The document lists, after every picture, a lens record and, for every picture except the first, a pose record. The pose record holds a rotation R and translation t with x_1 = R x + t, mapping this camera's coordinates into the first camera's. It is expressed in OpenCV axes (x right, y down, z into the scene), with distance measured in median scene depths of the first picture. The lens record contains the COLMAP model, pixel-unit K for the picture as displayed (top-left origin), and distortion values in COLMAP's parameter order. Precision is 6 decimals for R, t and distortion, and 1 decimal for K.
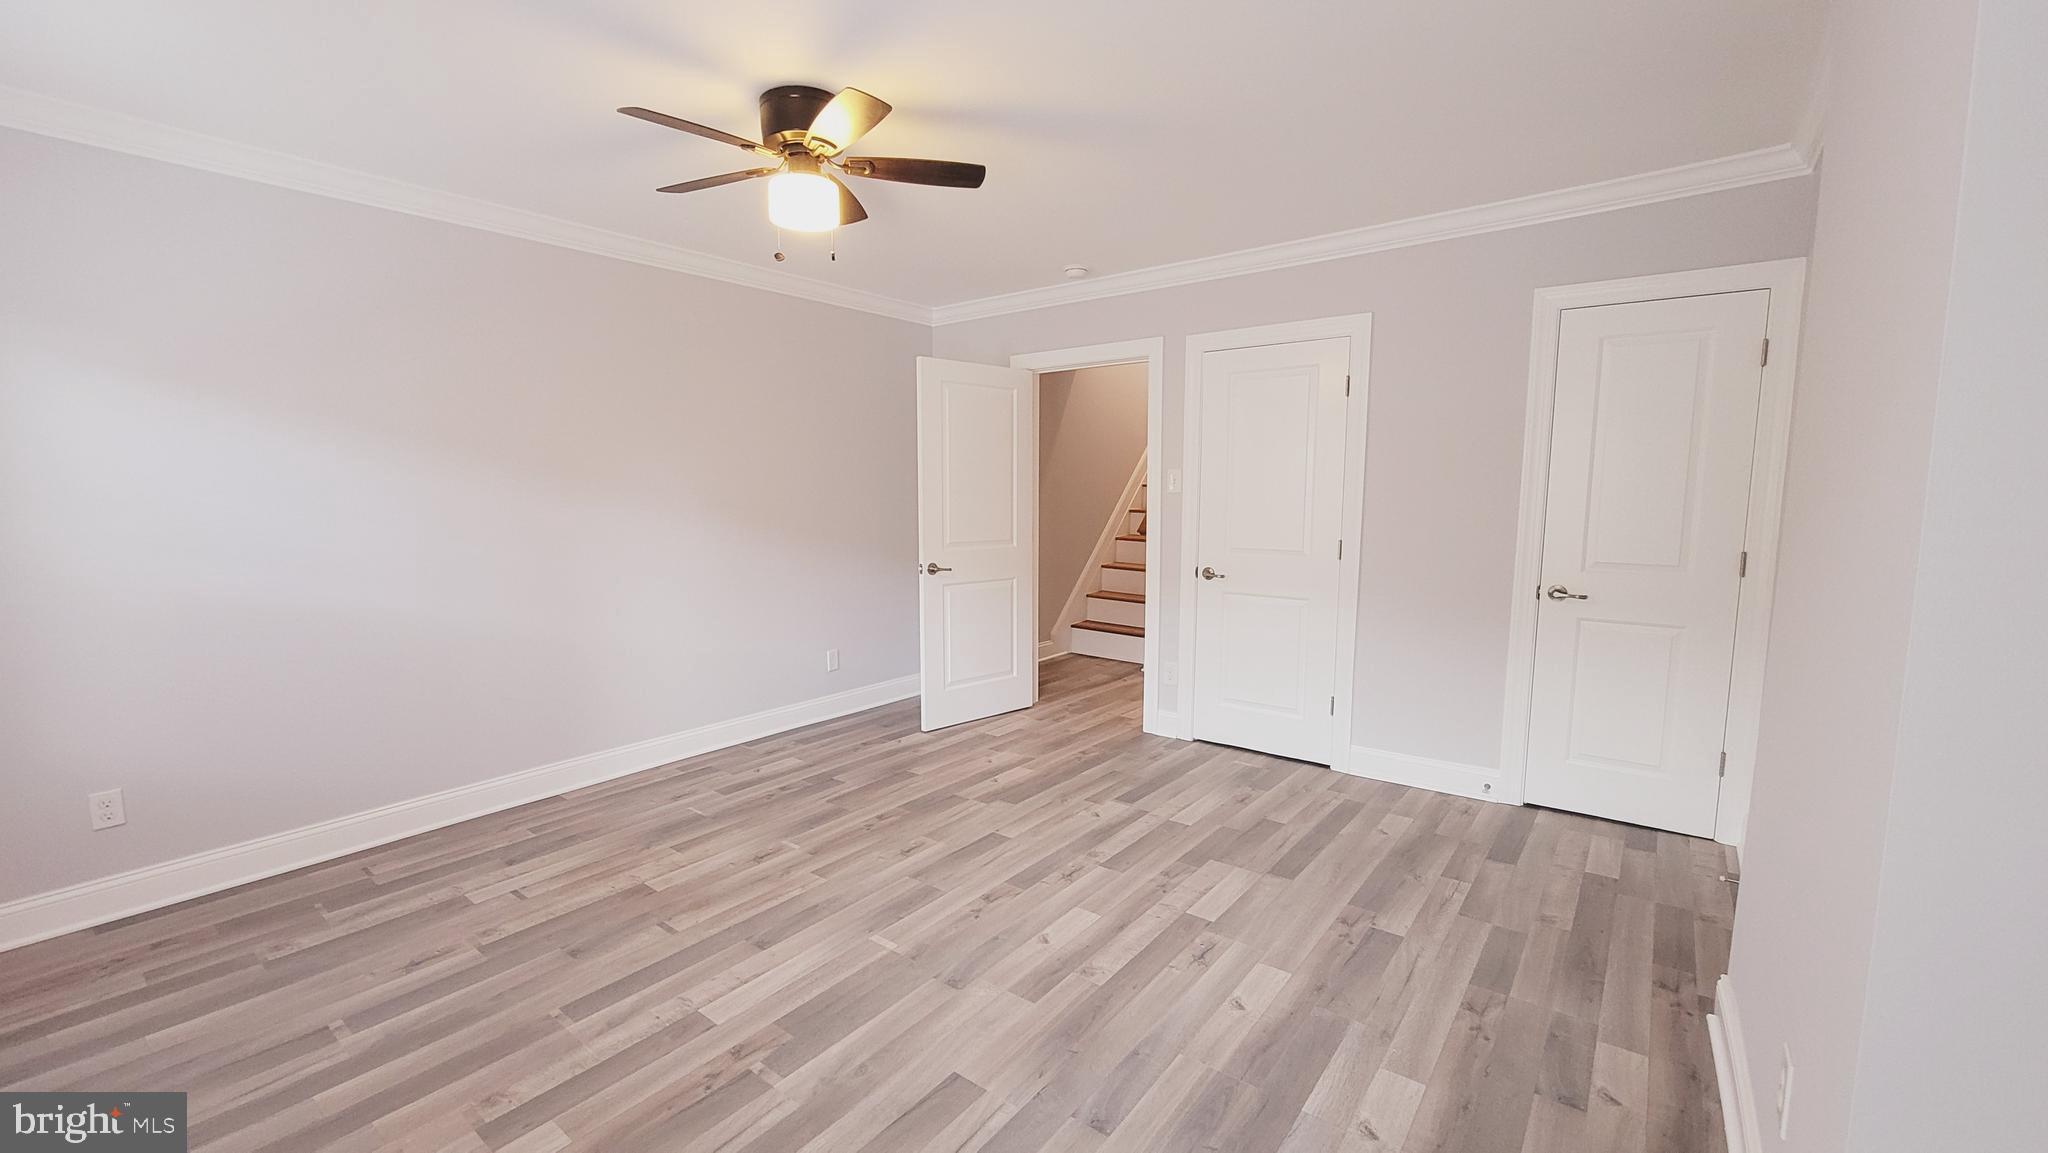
lens RADIAL K [[834.5, 0, 1000.1], [0, 834.5, 582.0], [0, 0, 1]] dist [-0.008484, 0.000668]
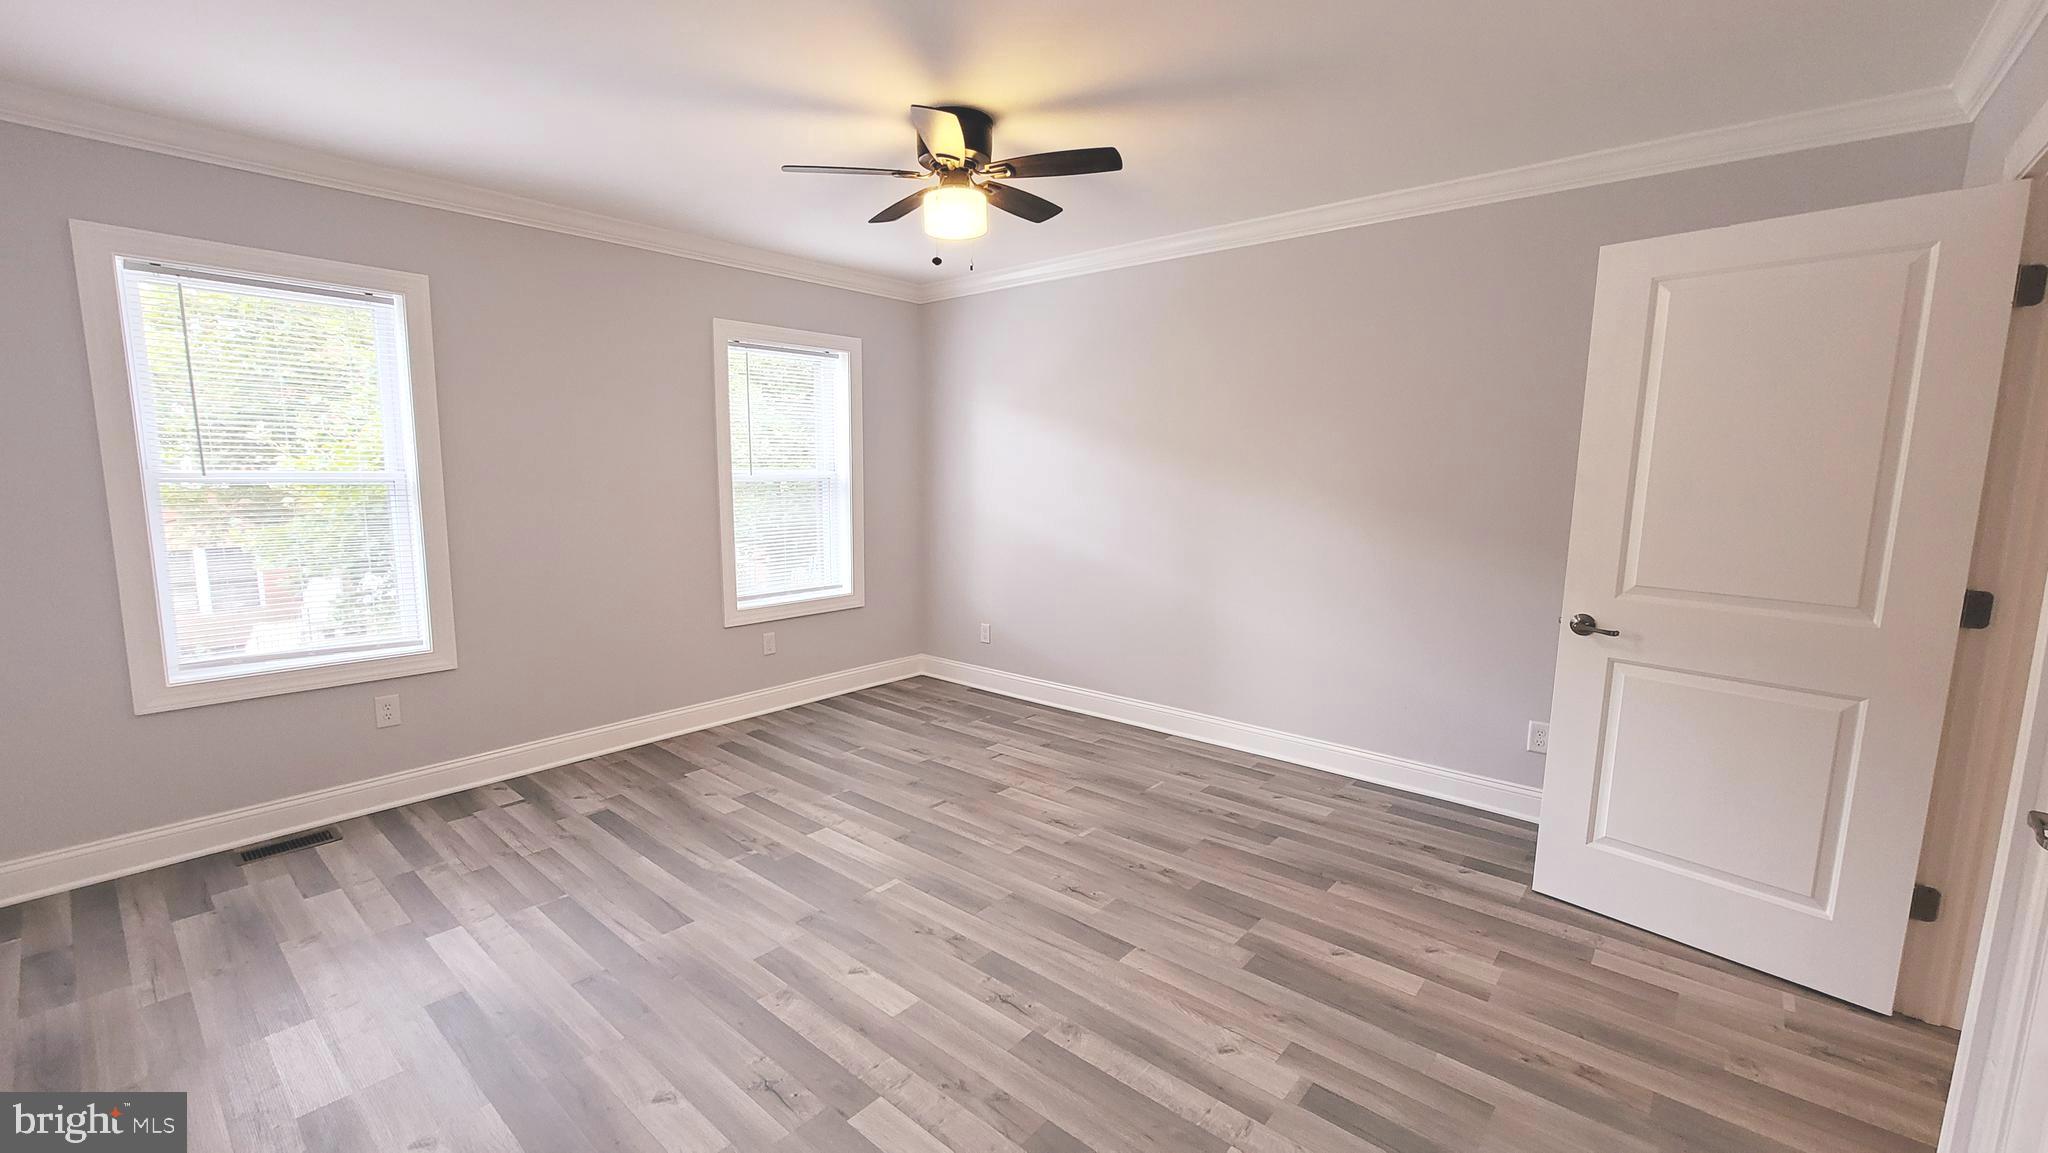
lens RADIAL K [[834.5, 0, 1000.1], [0, 834.5, 582.0], [0, 0, 1]] dist [-0.008484, 0.000668]
pose [[-0.048107, 0.144825, -0.988287, 0.714711], [-0.116385, 0.981880, 0.149551, -0.120504], [0.992038, 0.122217, -0.030380, 0.904631]]
